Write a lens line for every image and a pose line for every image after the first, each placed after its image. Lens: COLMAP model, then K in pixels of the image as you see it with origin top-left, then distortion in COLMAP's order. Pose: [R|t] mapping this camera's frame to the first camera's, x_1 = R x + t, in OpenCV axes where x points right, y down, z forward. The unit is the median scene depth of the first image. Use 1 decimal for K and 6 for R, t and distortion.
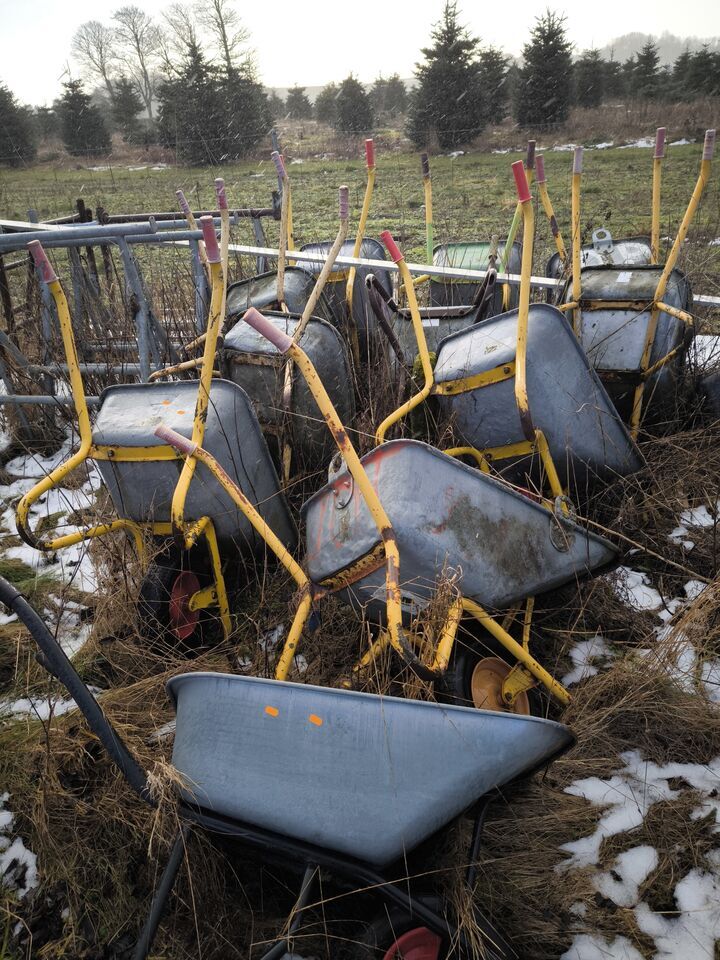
lens RADIAL K [[679.2, 0, 353.8], [0, 679.2, 479.9], [0, 0, 1]] dist [0.009436, -0.000048]
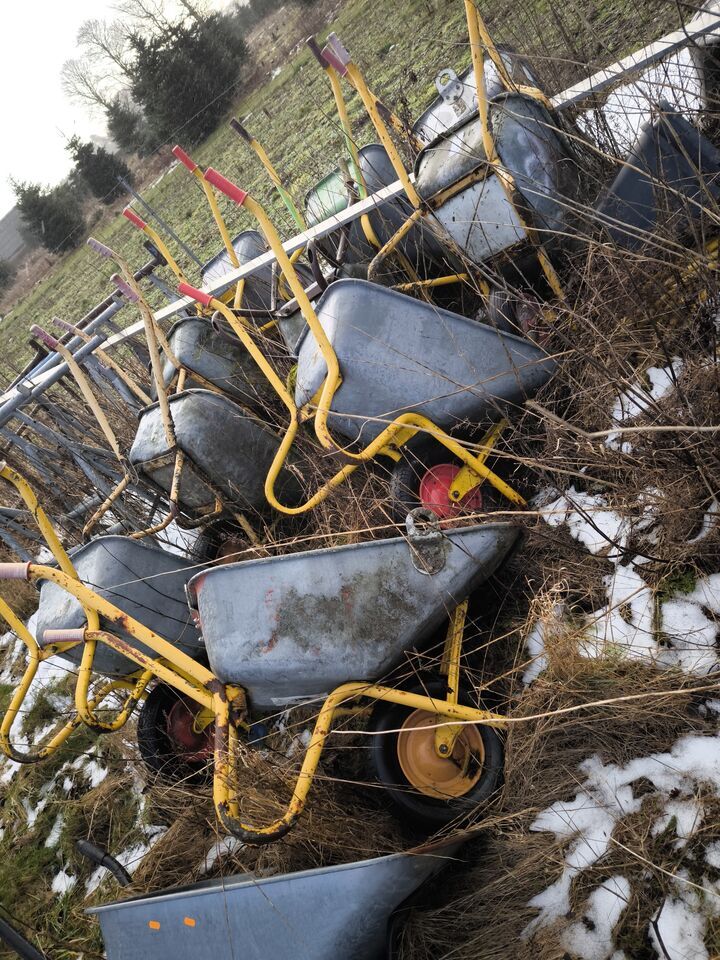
lens RADIAL K [[679.2, 0, 353.8], [0, 679.2, 479.9], [0, 0, 1]] dist [0.009436, -0.000048]
pose [[0.825917, -0.462891, -0.321860, 0.439201], [0.510809, 0.855992, 0.079706, -0.097268], [0.238614, -0.230239, 0.943426, 0.132451]]
